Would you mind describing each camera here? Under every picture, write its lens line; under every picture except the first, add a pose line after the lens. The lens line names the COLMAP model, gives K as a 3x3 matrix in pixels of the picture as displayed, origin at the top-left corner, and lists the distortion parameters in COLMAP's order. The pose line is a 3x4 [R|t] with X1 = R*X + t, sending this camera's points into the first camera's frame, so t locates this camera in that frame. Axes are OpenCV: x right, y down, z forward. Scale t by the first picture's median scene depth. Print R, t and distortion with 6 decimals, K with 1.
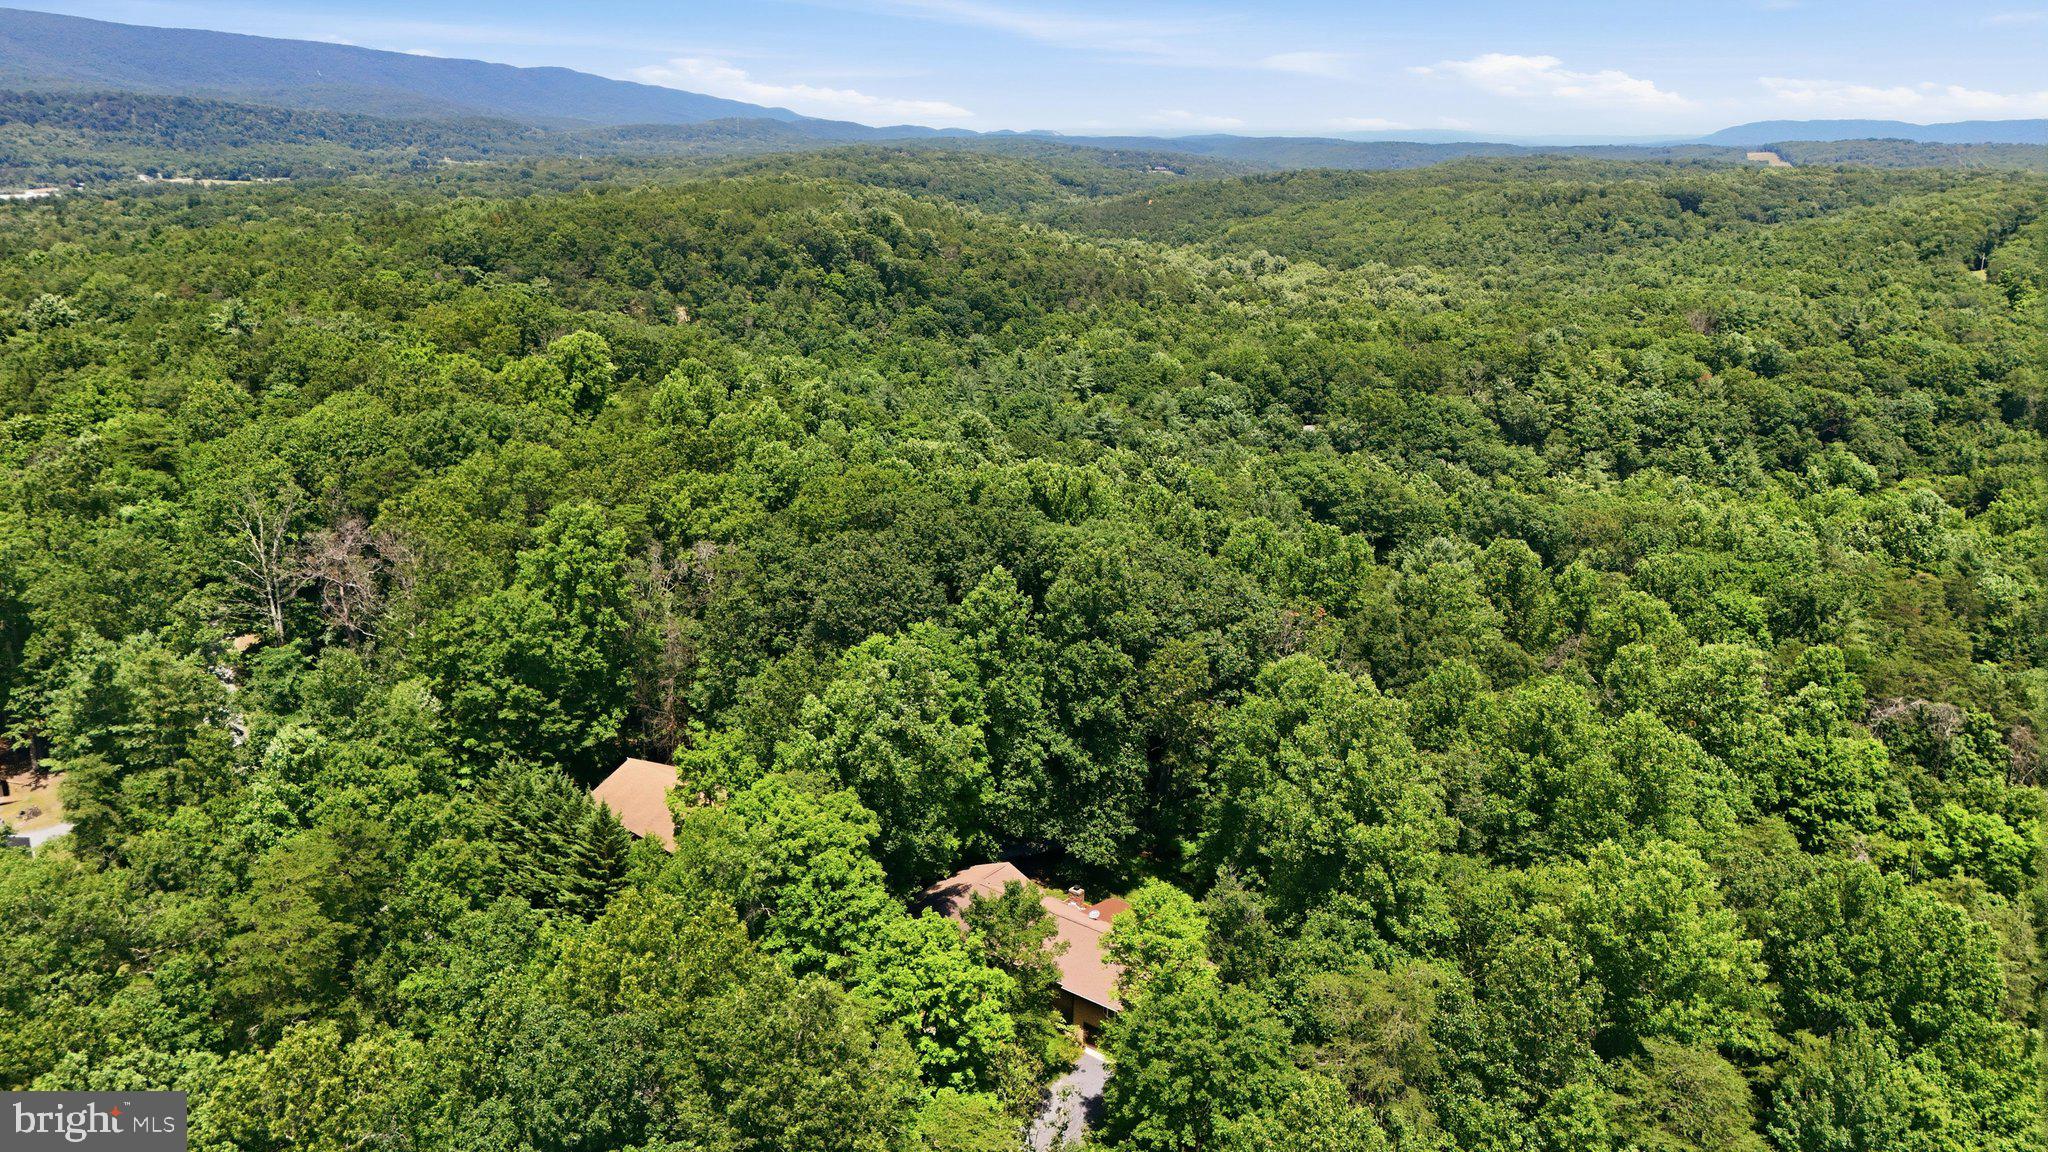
lens RADIAL K [[1475.9, 0, 1024.0], [0, 1475.9, 576.0], [0, 0, 1]] dist [0.057872, -0.048687]
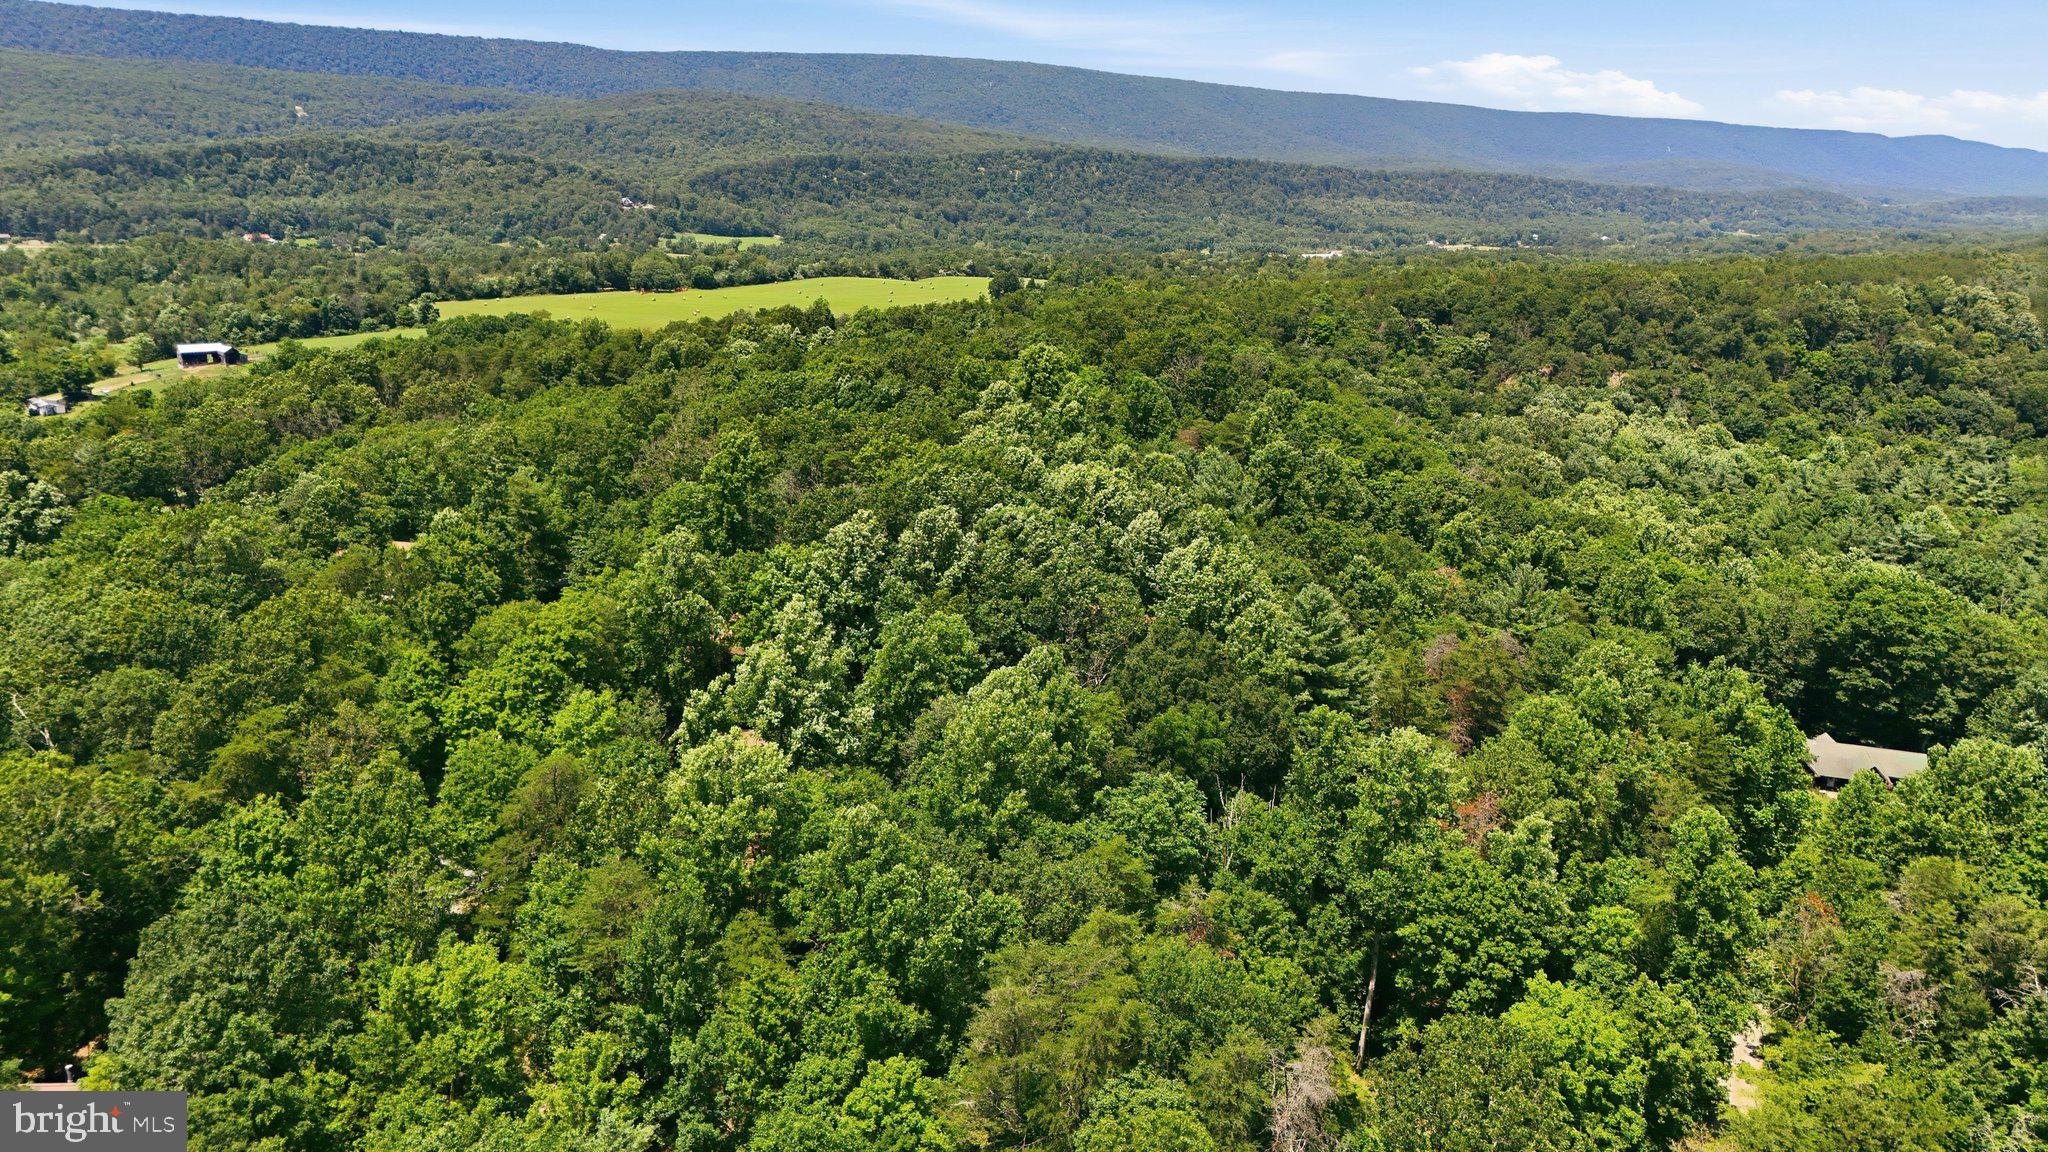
lens RADIAL K [[1475.9, 0, 1024.0], [0, 1475.9, 576.0], [0, 0, 1]] dist [0.057872, -0.048687]
pose [[0.691912, 0.185909, -0.697636, 0.286324], [-0.217100, 0.975133, 0.044540, -0.010935], [0.688568, 0.120639, 0.715067, 0.053737]]
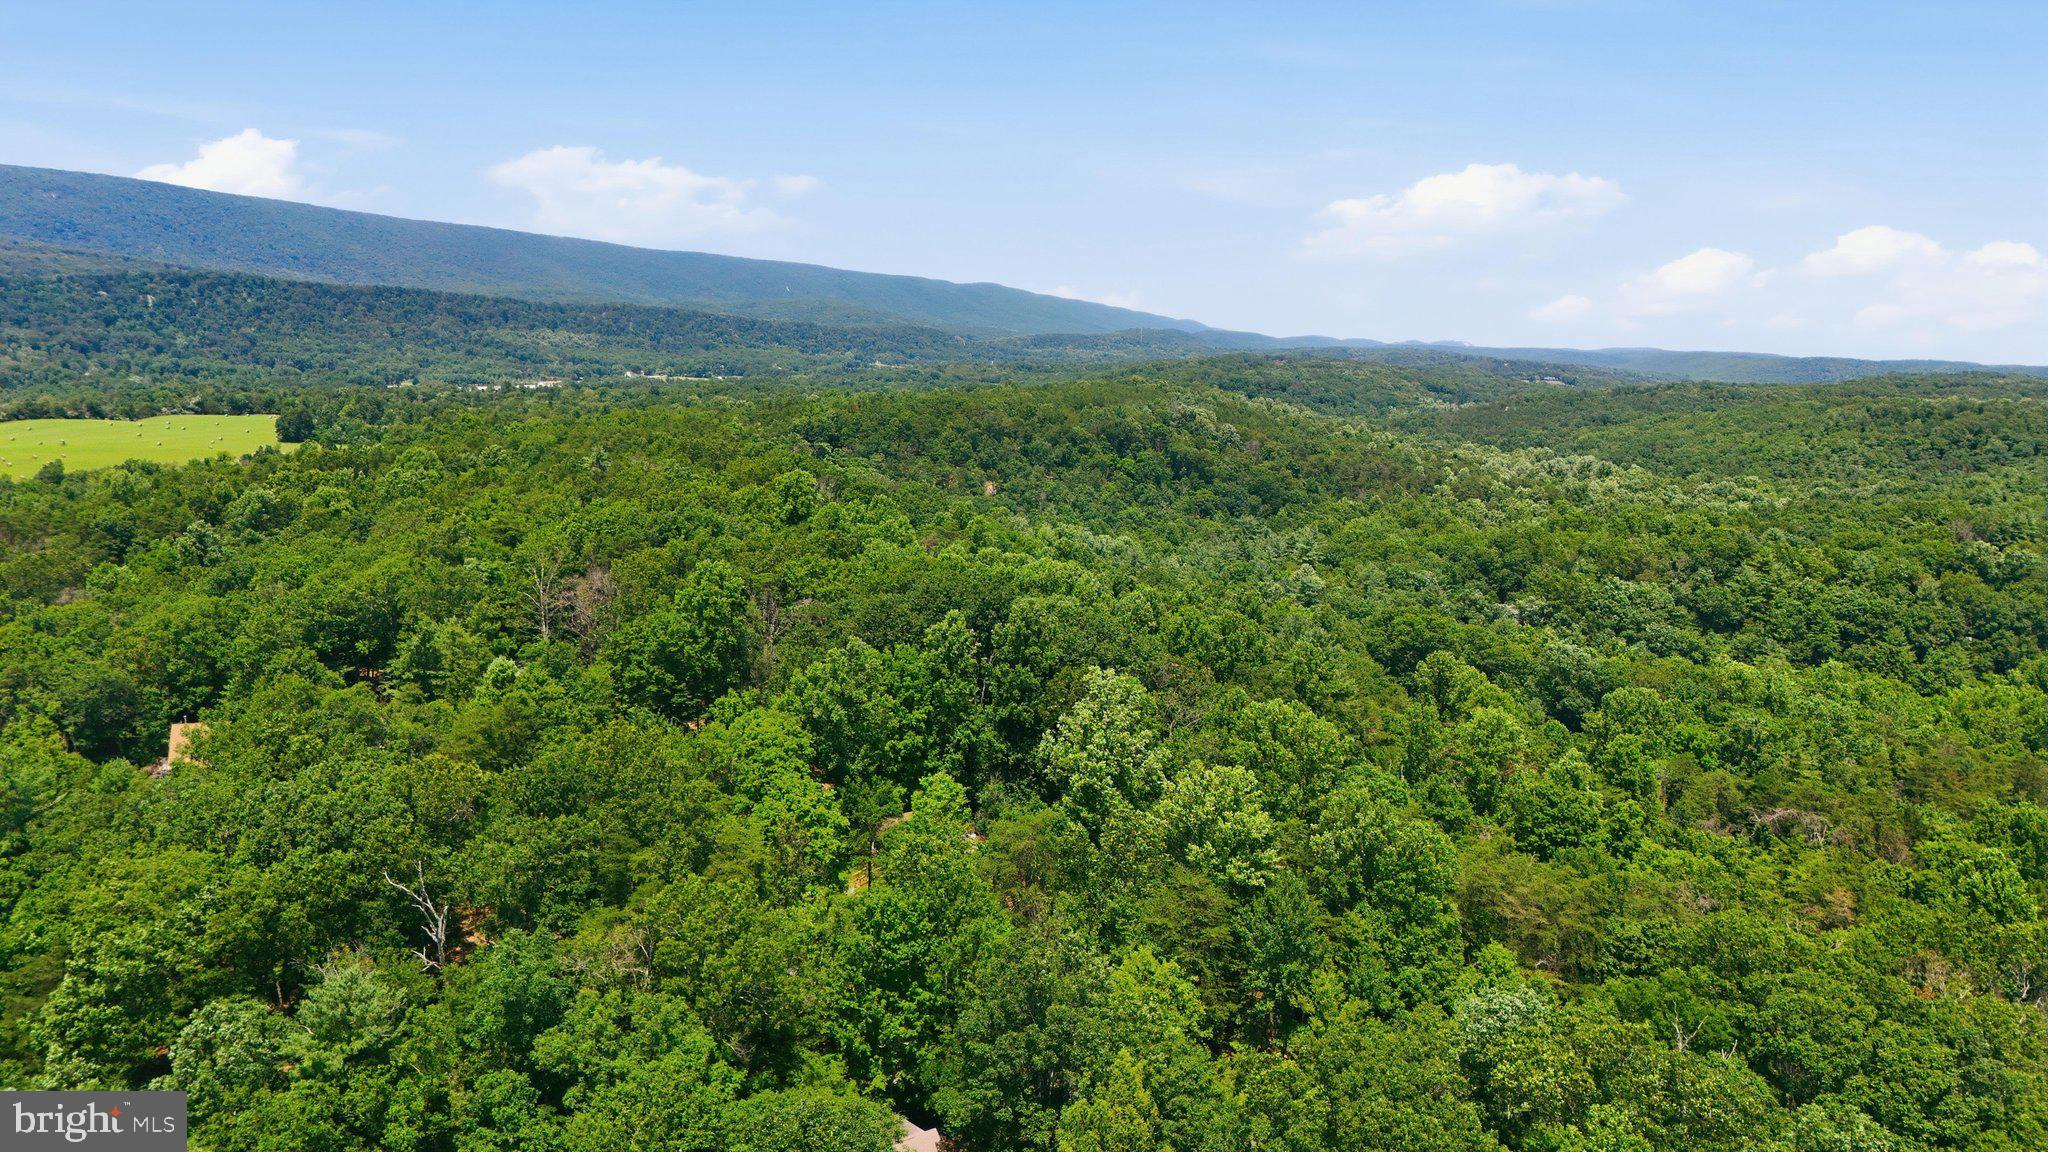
lens RADIAL K [[1458.8, 0, 1024.0], [0, 1458.8, 576.0], [0, 0, 1]] dist [0.088413, -0.101777]
pose [[0.965931, 0.052853, -0.253345, 0.123319], [-0.085667, 0.989036, -0.120289, 0.038183], [0.244210, 0.137895, 0.959868, -0.119390]]
